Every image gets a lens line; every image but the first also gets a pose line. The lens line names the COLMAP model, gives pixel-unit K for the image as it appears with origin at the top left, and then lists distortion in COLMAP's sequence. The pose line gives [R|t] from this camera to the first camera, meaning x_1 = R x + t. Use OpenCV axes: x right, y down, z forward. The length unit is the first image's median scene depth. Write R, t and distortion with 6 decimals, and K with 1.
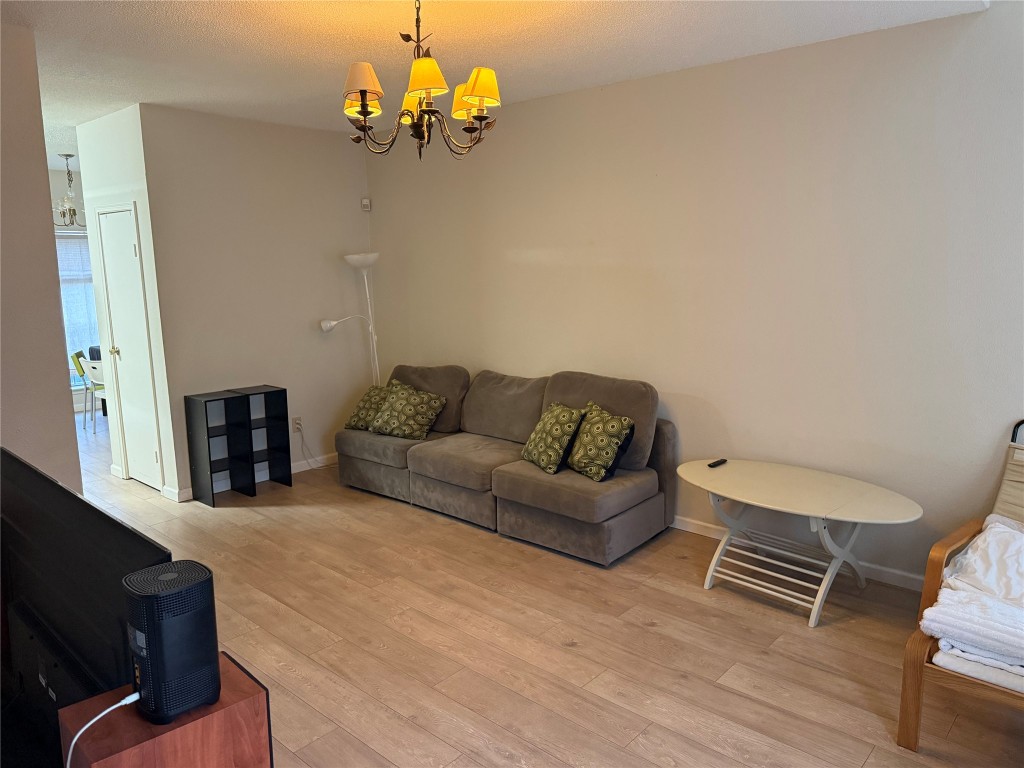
lens RADIAL K [[720.8, 0, 517.8], [0, 720.8, 388.0], [0, 0, 1]] dist [0.075613, -0.096275]
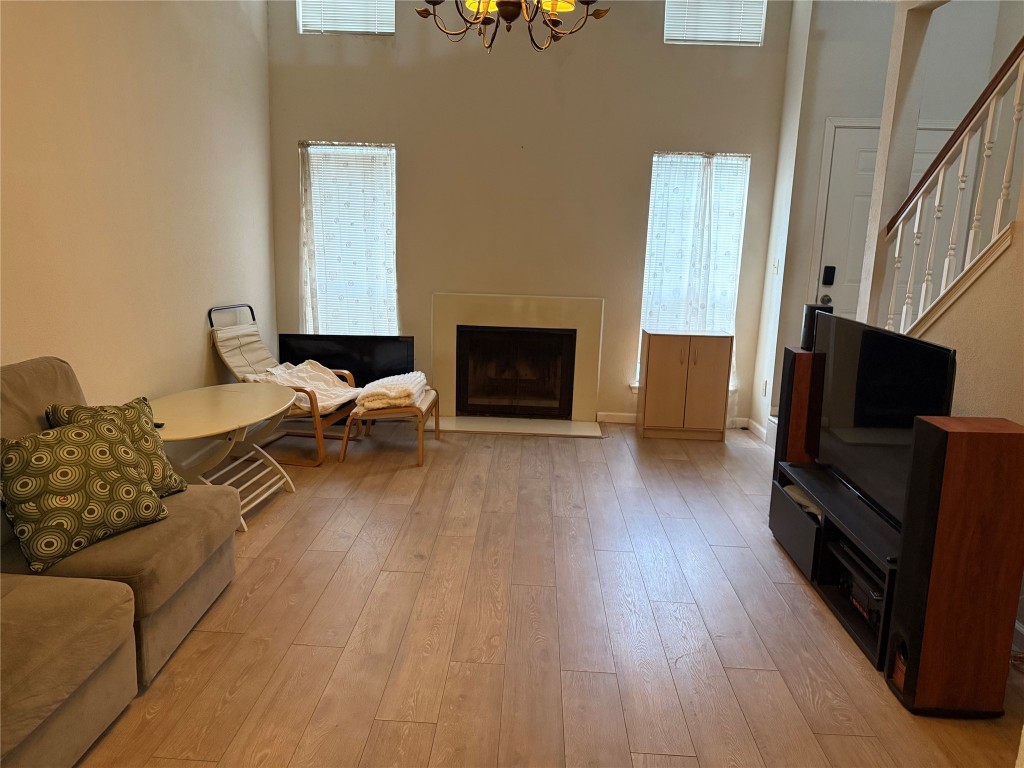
lens RADIAL K [[720.8, 0, 509.8], [0, 720.8, 375.2], [0, 0, 1]] dist [0.075613, -0.096275]
pose [[-0.645829, -0.150584, 0.748485, -0.731011], [0.102340, 0.954435, 0.280321, -0.169577], [-0.756592, 0.257639, -0.600991, 1.426387]]
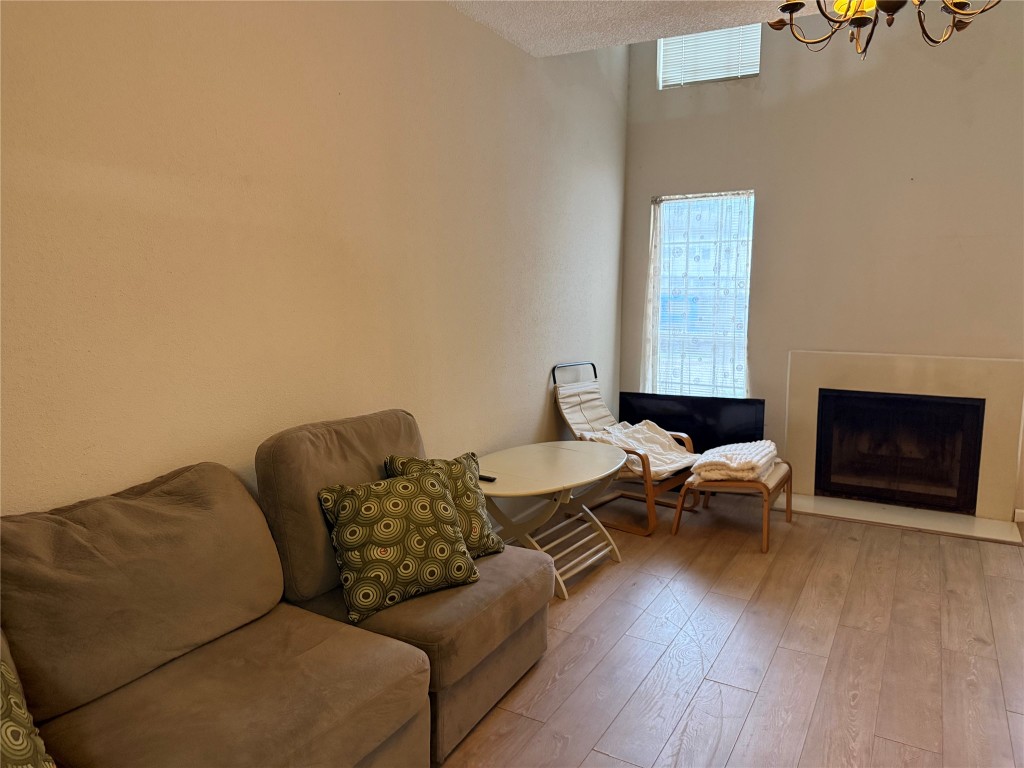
lens RADIAL K [[720.8, 0, 518.4], [0, 720.8, 375.2], [0, 0, 1]] dist [0.075613, -0.096275]
pose [[-0.223105, -0.105286, 0.969092, -0.650325], [0.160326, 0.976648, 0.143017, -0.152989], [-0.961520, 0.187278, -0.201015, 1.344997]]
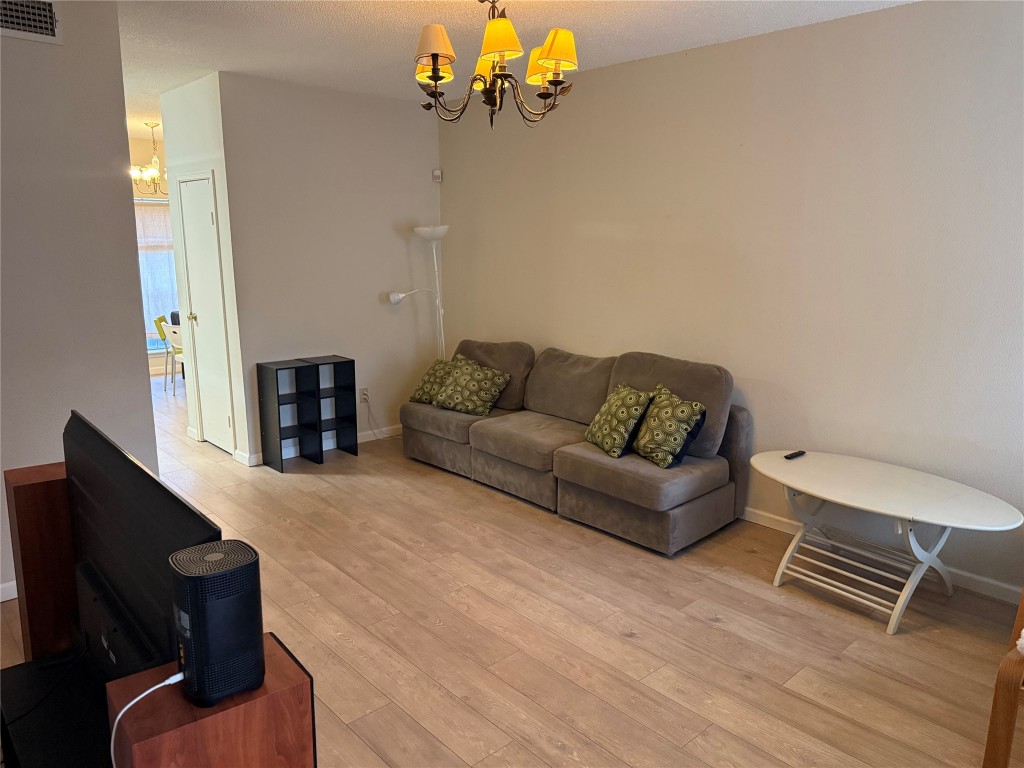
lens RADIAL K [[720.8, 0, 514.0], [0, 720.8, 390.9], [0, 0, 1]] dist [0.075613, -0.096275]
pose [[0.994733, 0.037625, -0.095347, 0.000268], [-0.033940, 0.998624, 0.039985, -0.005313], [0.096721, -0.036539, 0.994641, 0.031861]]
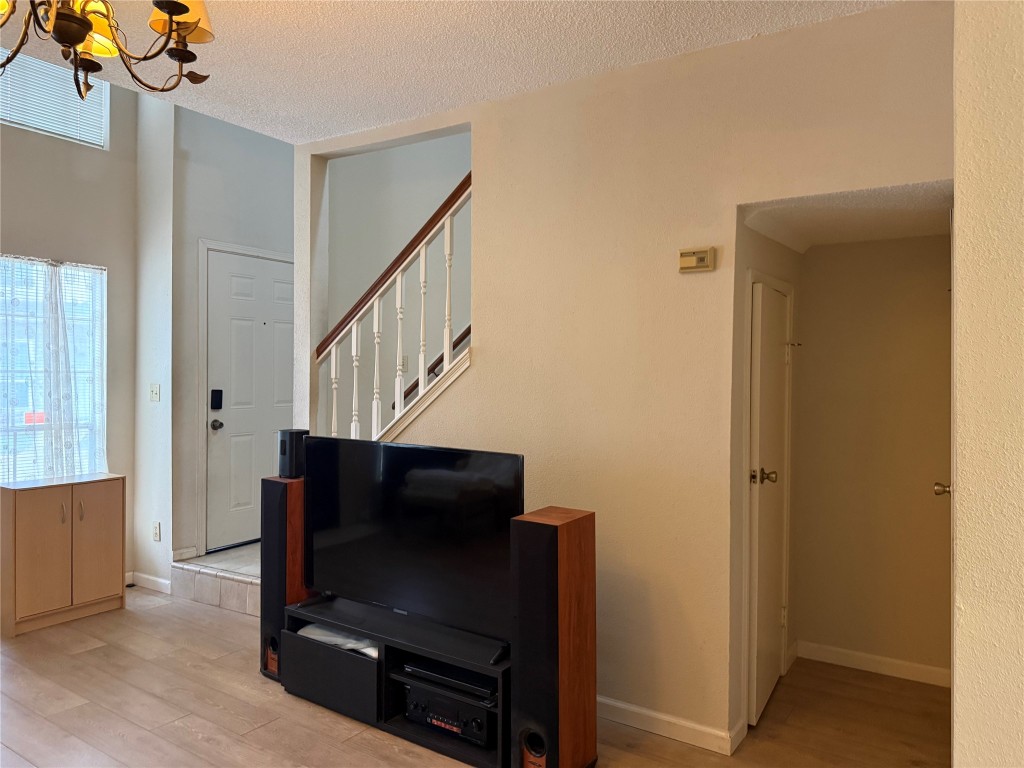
lens RADIAL K [[720.8, 0, 510.7], [0, 720.8, 378.5], [0, 0, 1]] dist [0.075613, -0.096275]
pose [[-0.990122, 0.003943, -0.140154, -0.342946], [-0.020292, 0.985050, 0.171067, -0.175085], [0.138733, 0.172221, -0.975240, 1.445806]]
